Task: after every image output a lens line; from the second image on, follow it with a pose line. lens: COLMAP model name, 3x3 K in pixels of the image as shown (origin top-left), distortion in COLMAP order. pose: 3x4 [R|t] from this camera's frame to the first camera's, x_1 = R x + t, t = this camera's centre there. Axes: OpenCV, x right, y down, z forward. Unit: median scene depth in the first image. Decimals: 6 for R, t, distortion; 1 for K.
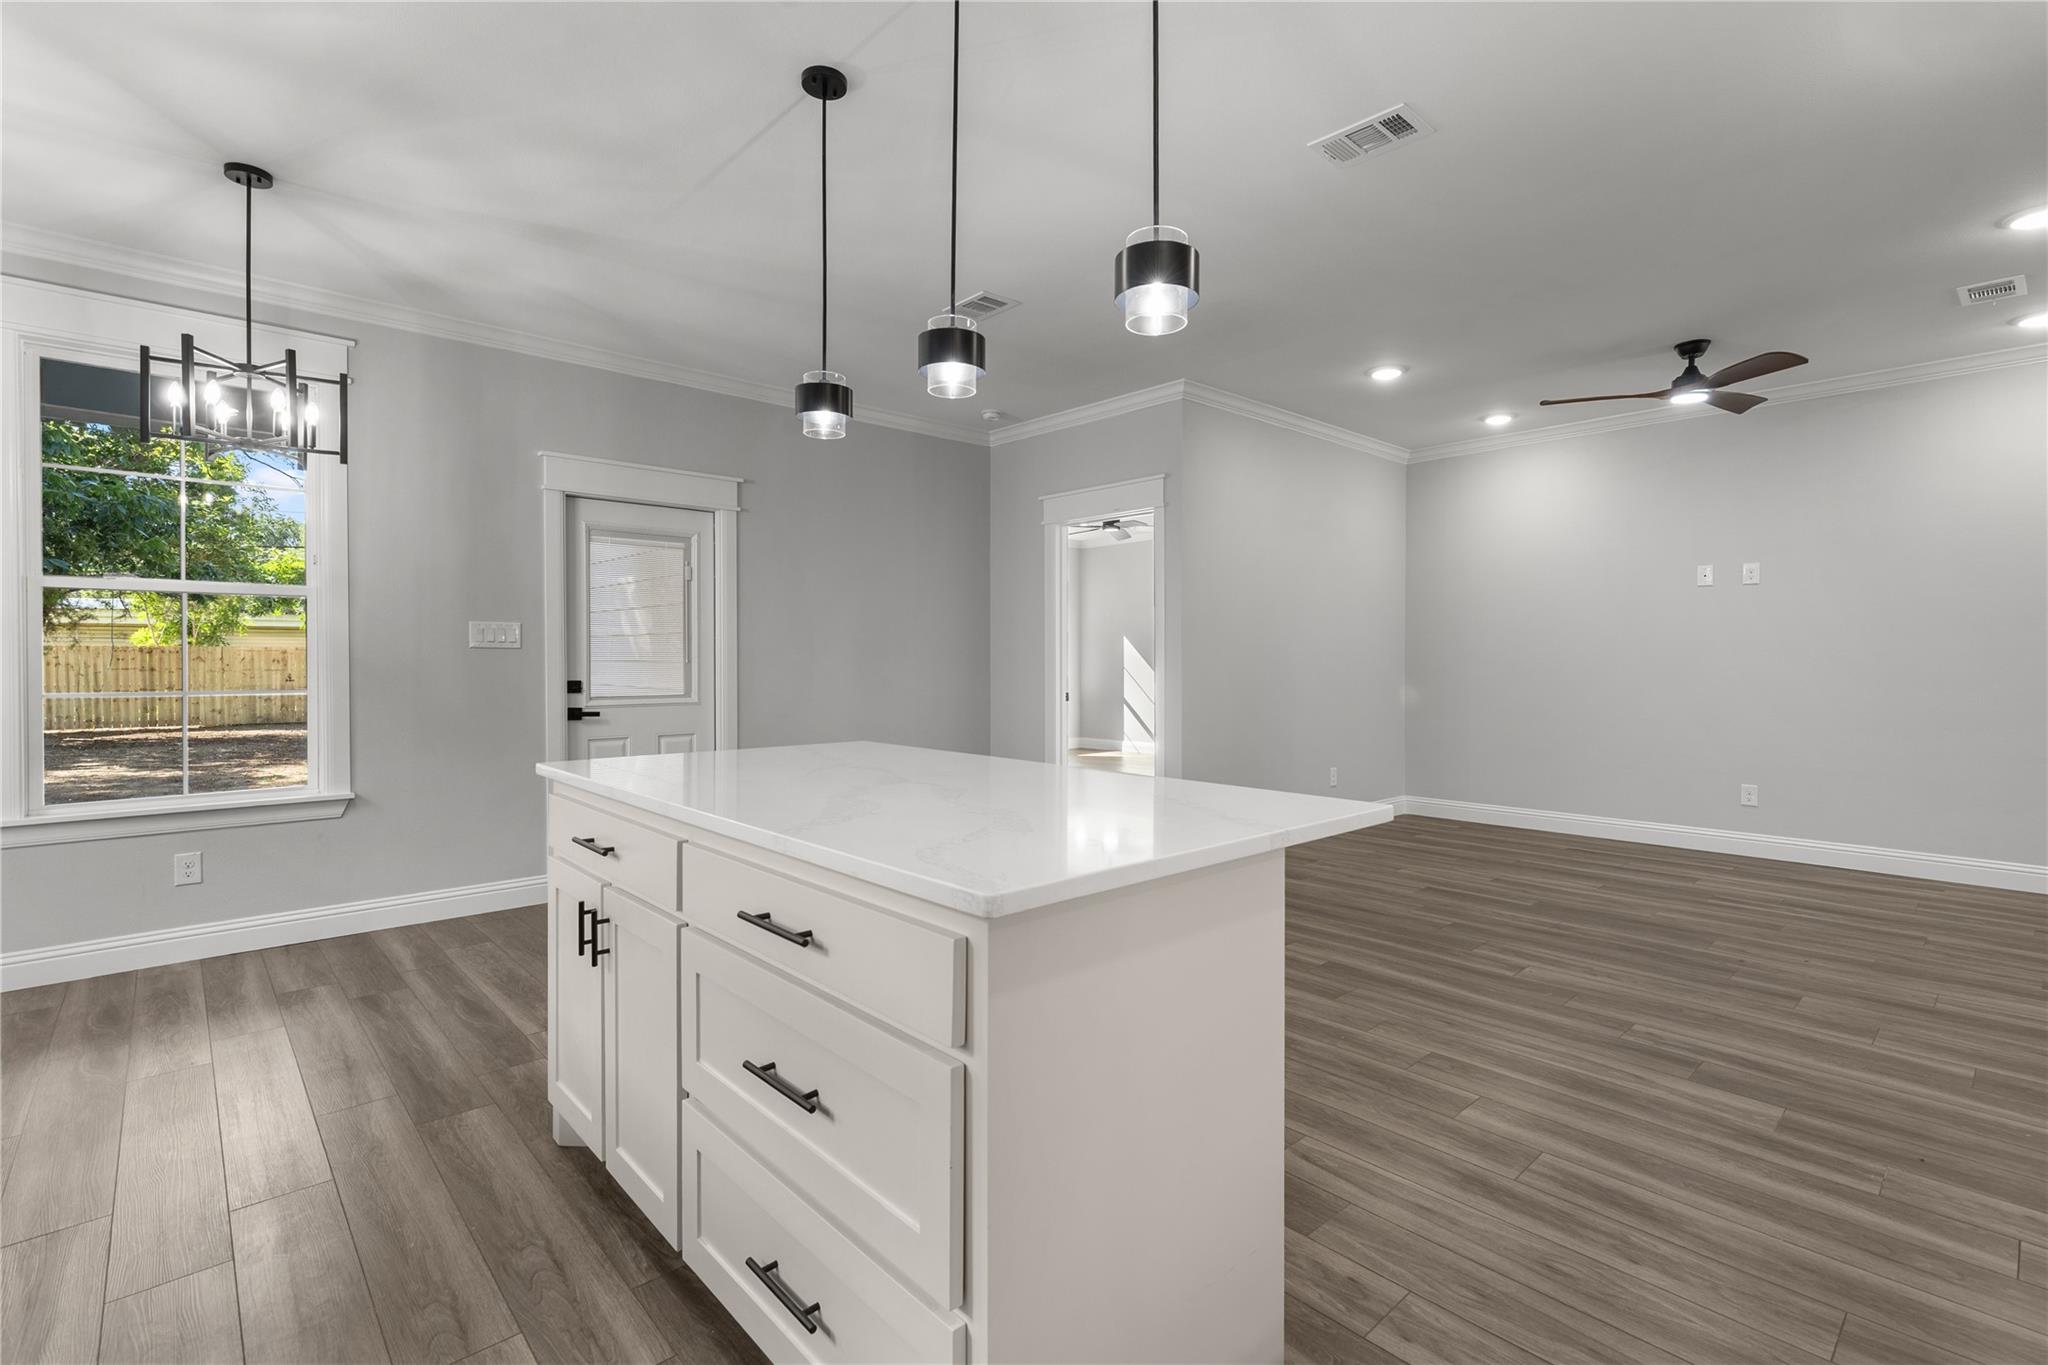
lens RADIAL K [[938.6, 0, 1034.9], [0, 938.6, 677.0], [0, 0, 1]] dist [0.007980, -0.000167]
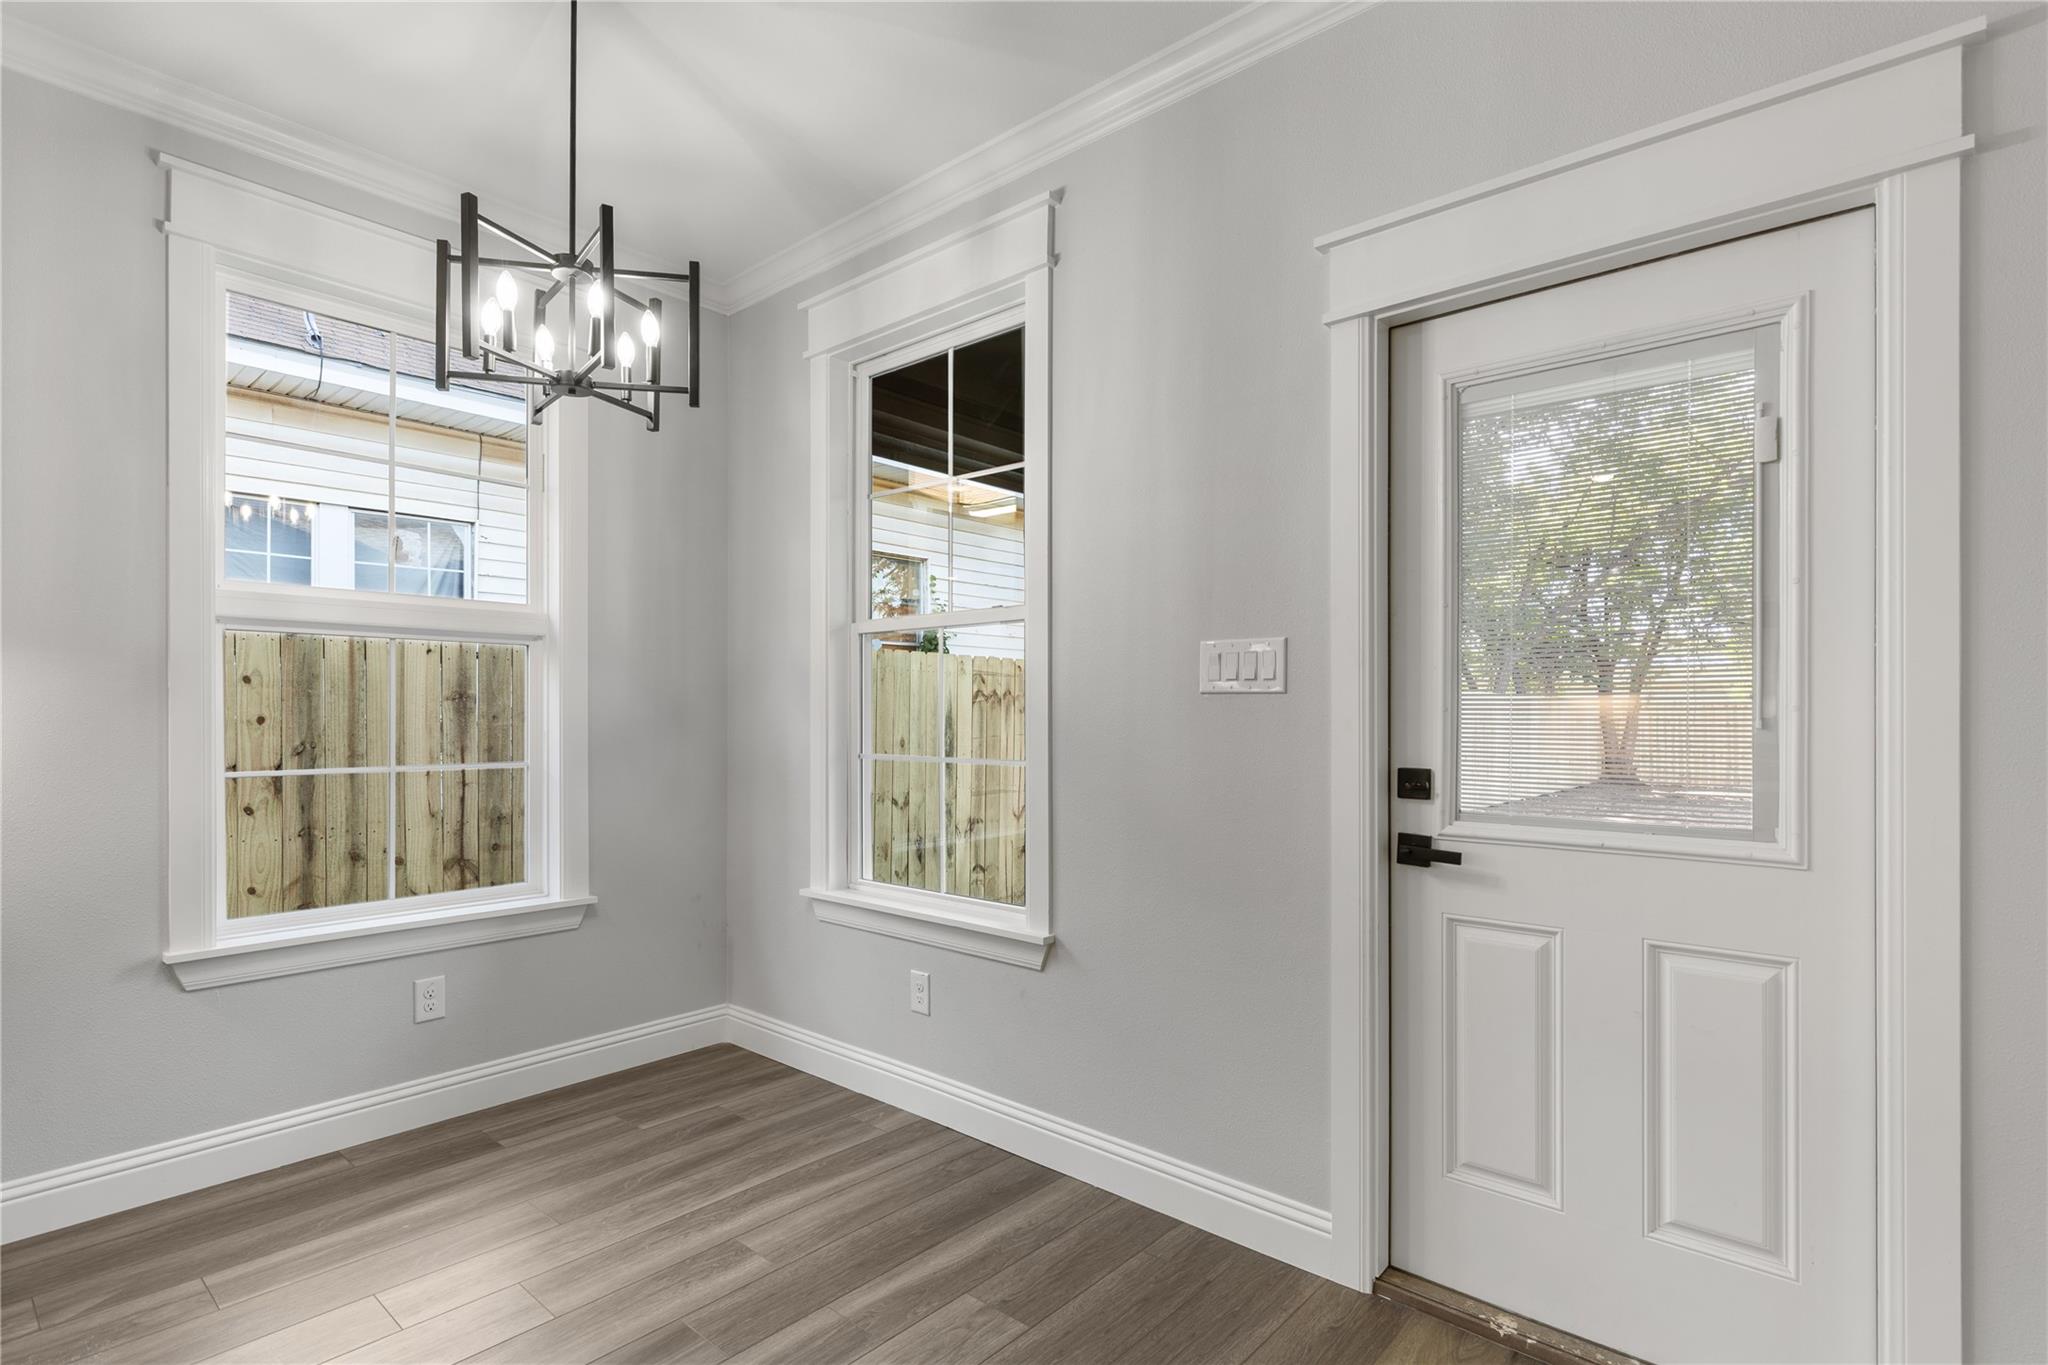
lens RADIAL K [[986.8, 0, 1037.0], [0, 986.8, 709.8], [0, 0, 1]] dist [-0.001005, -0.000123]
pose [[0.115870, -0.003806, -0.993257, -0.121955], [-0.020691, 0.999766, -0.006245, -0.024084], [0.993049, 0.021275, 0.115765, 1.194970]]
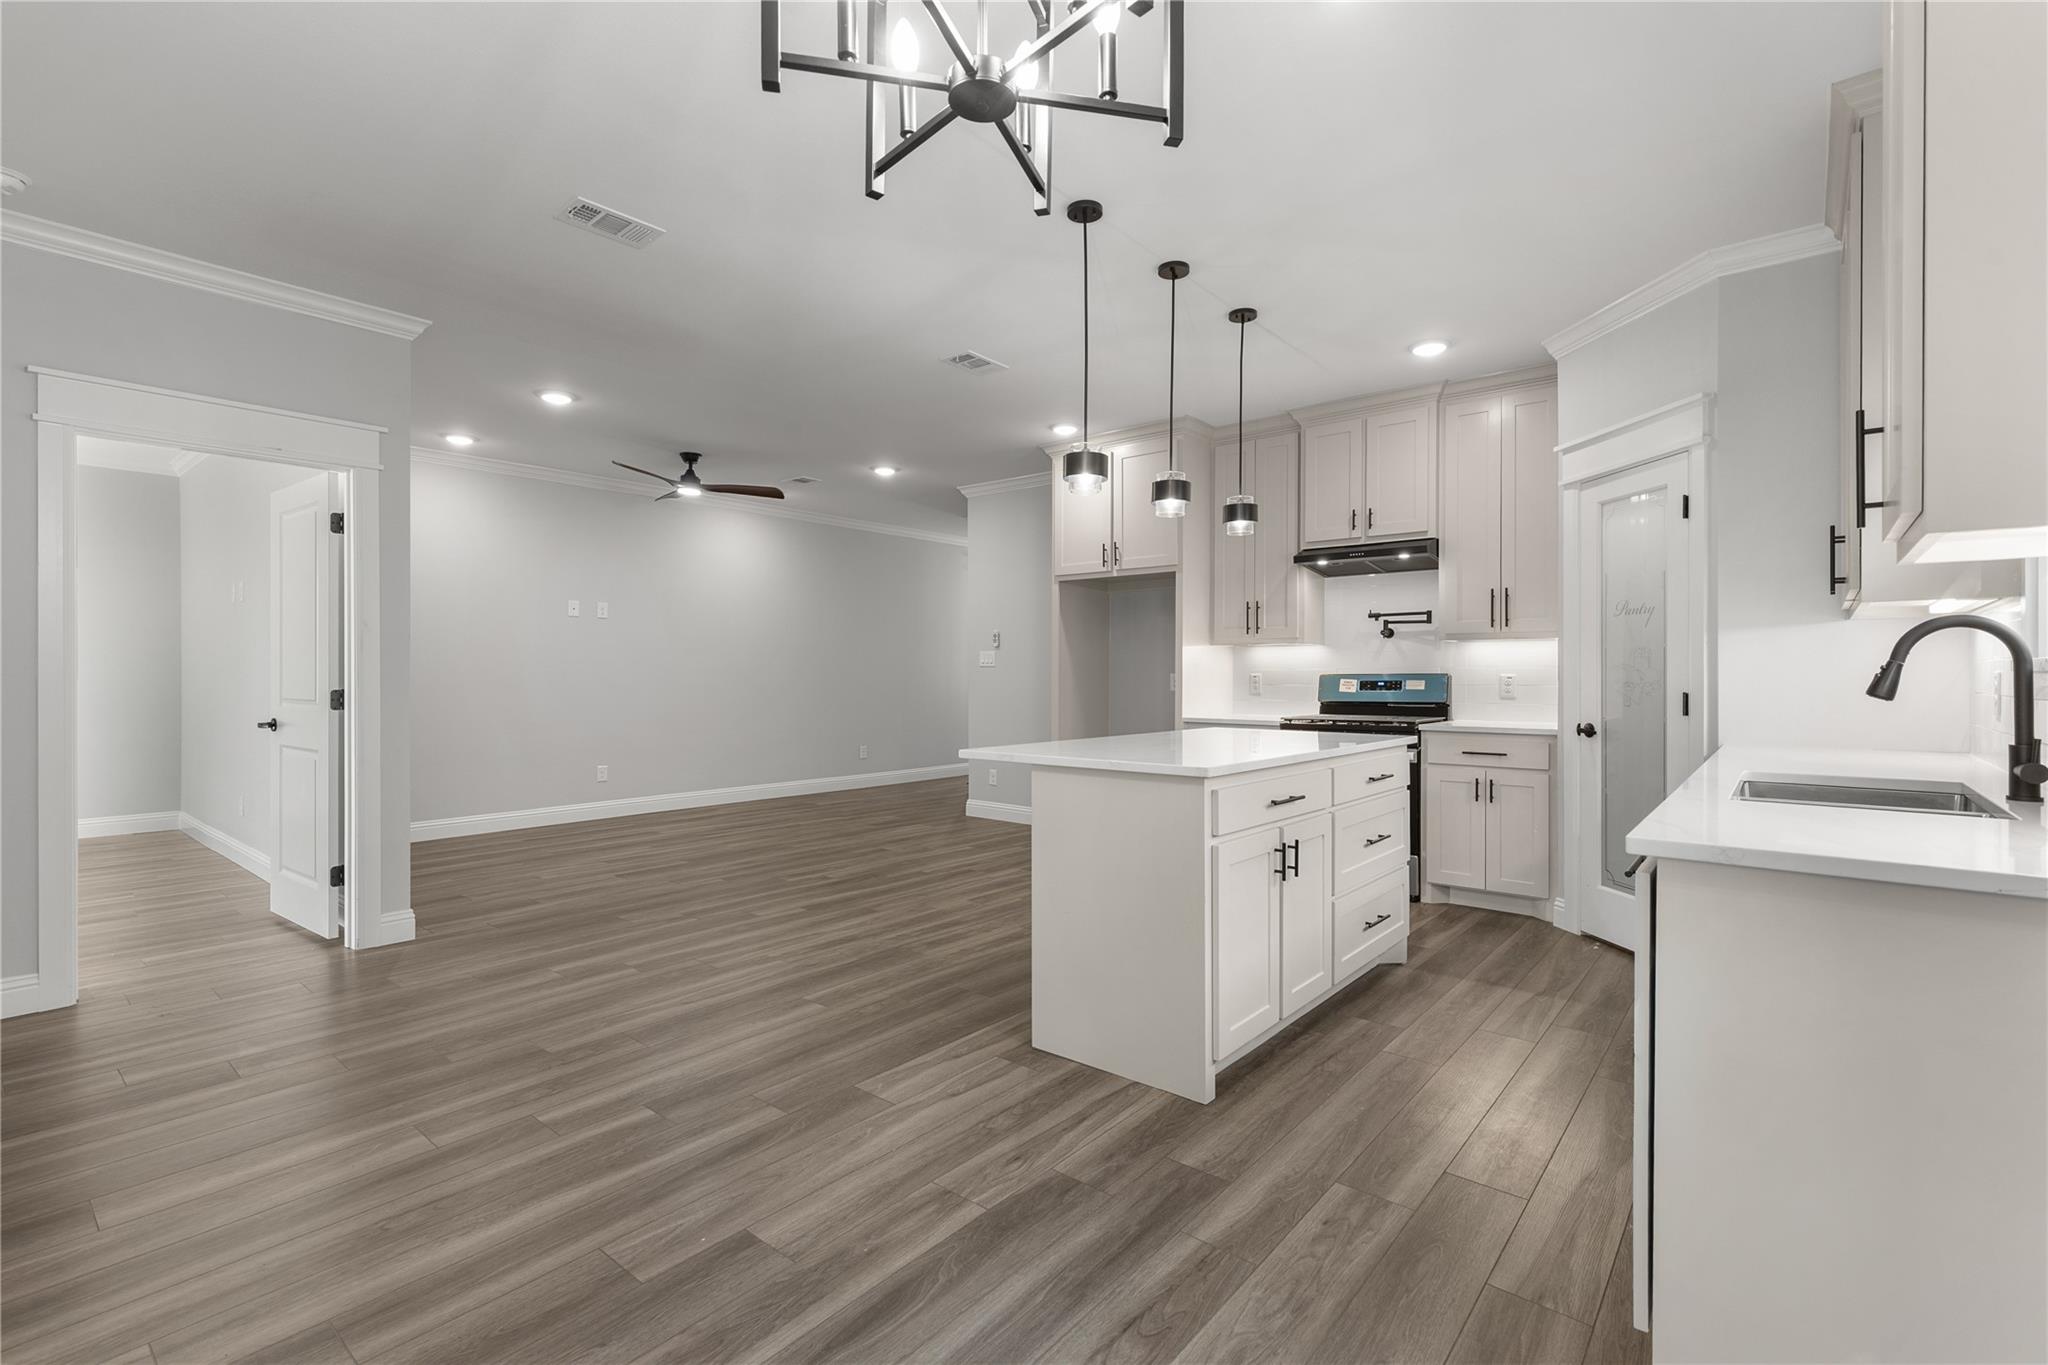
lens RADIAL K [[926.6, 0, 1039.4], [0, 926.6, 674.6], [0, 0, 1]] dist [0.009421, -0.000262]
pose [[-0.135774, -0.002659, 0.990736, -1.162309], [0.021028, 0.999763, 0.005565, -0.018867], [-0.990517, 0.021589, -0.135686, 0.989471]]
